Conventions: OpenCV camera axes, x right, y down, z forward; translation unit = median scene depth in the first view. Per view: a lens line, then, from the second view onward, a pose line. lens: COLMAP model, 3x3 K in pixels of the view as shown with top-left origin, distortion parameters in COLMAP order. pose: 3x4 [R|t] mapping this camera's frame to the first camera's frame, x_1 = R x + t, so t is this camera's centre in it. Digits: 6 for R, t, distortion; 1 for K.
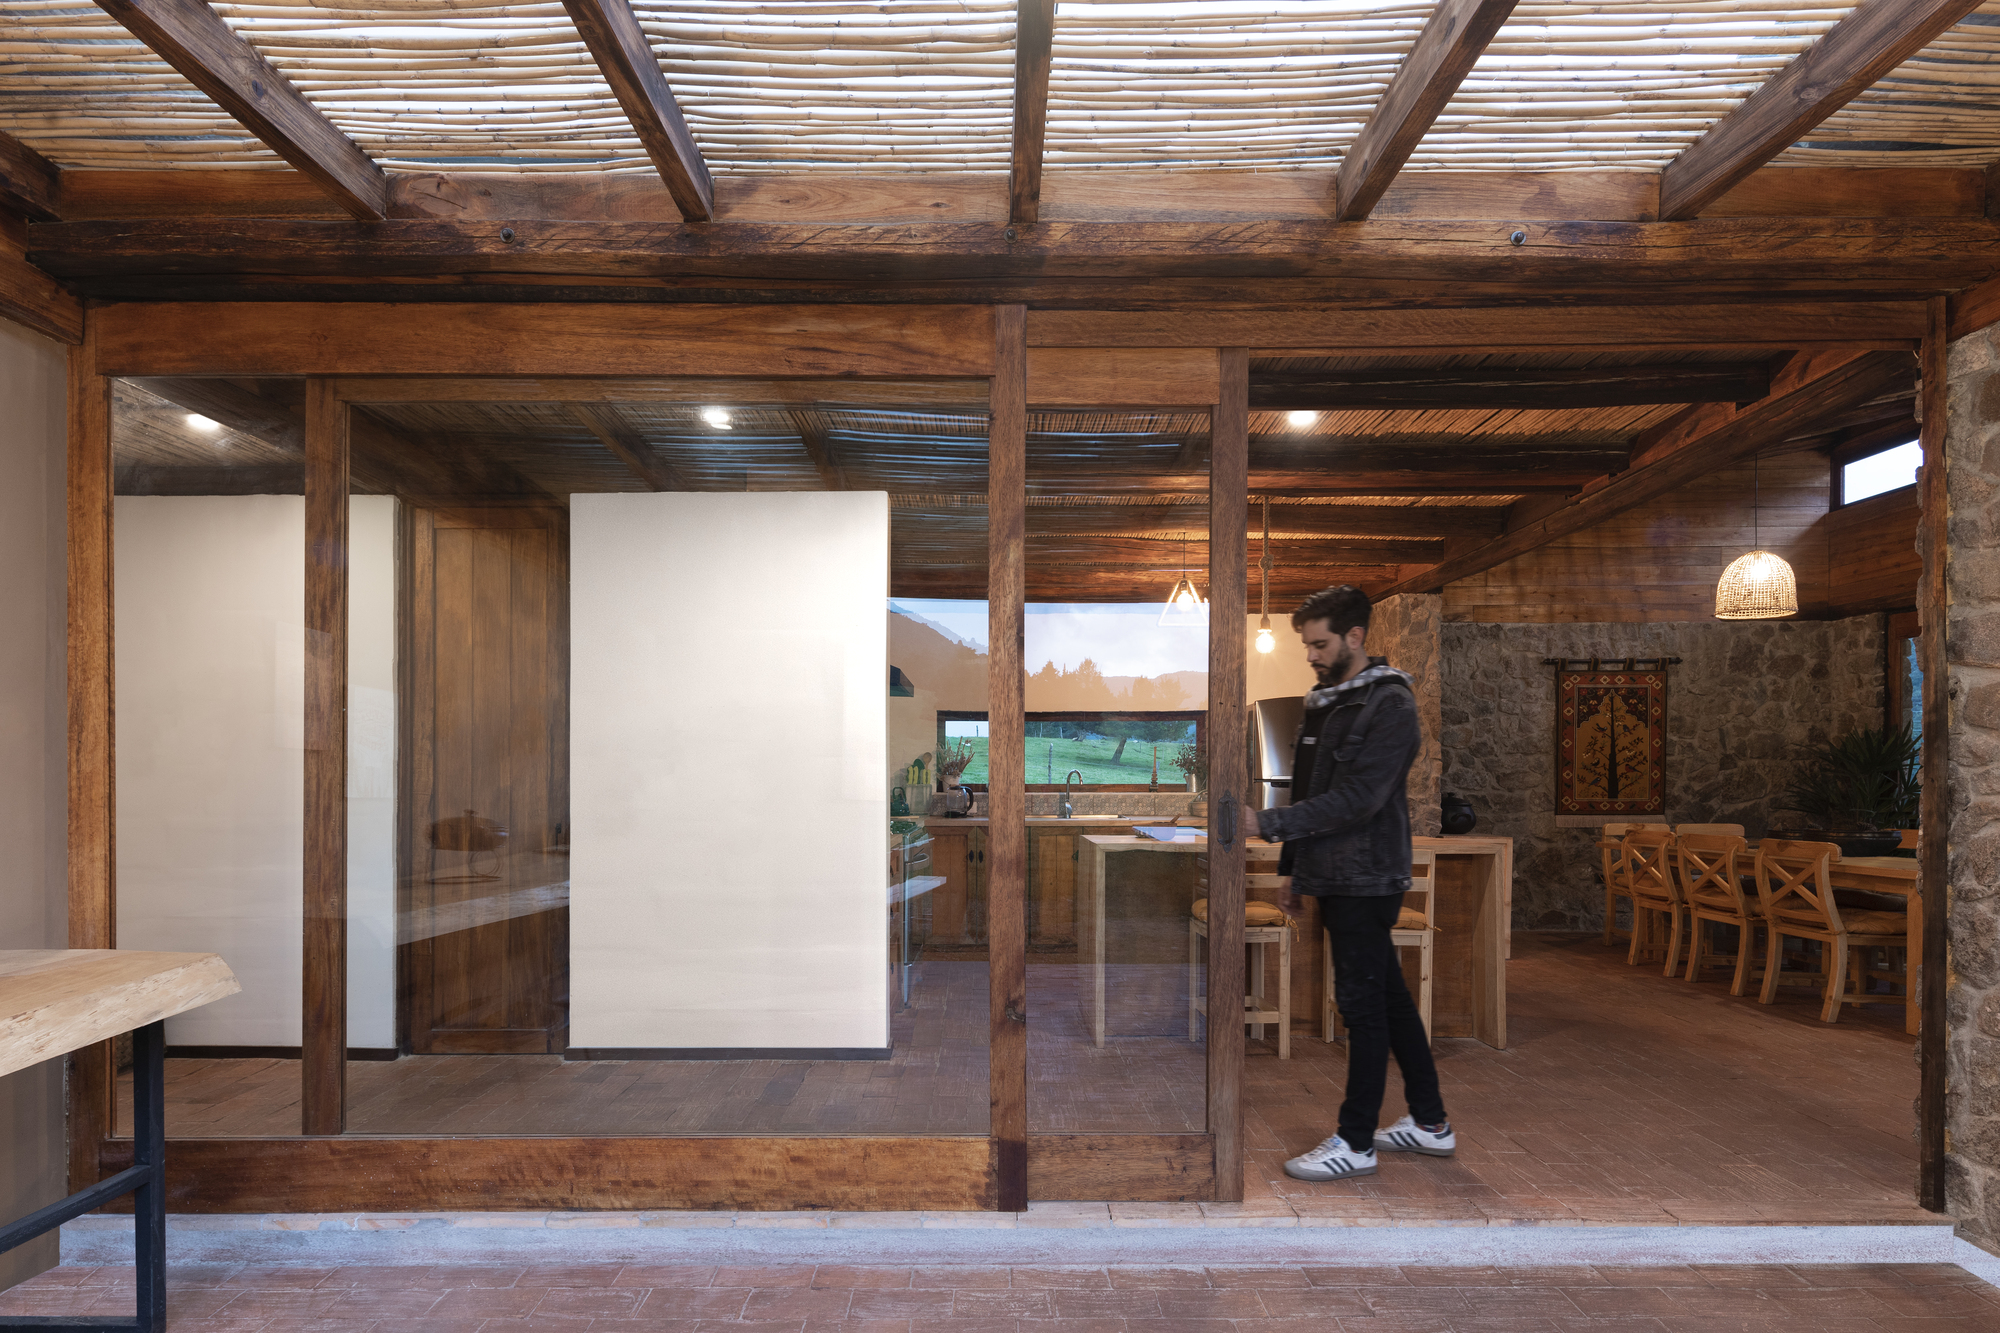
lens RADIAL K [[958.0, 0, 999.0], [0, 958.0, 755.9], [0, 0, 1]] dist [0.002939, -0.004638]
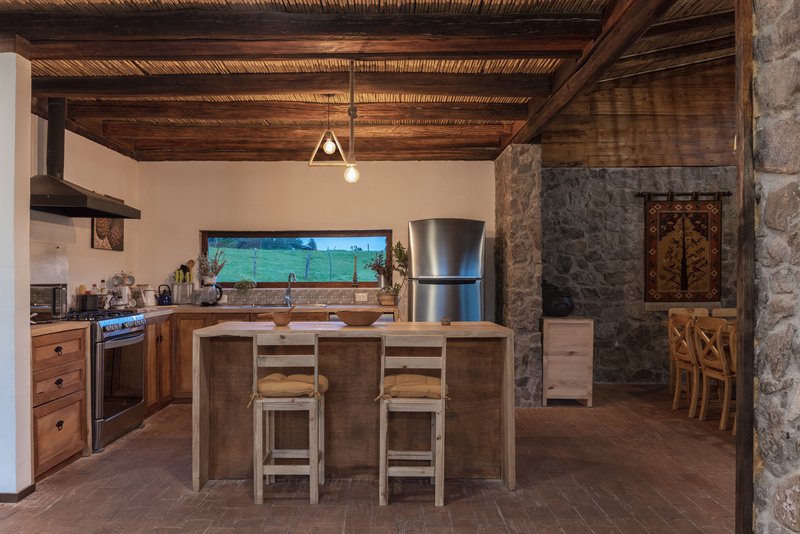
lens RADIAL K [[588.8, 0, 400.8], [0, 588.8, 262.9], [0, 0, 1]] dist [-0.018015, -0.001300]
pose [[0.999991, -0.004036, -0.001055, 0.219501], [0.004036, 0.999992, -0.000098, 0.001807], [0.001055, 0.000094, 0.999999, 0.126584]]
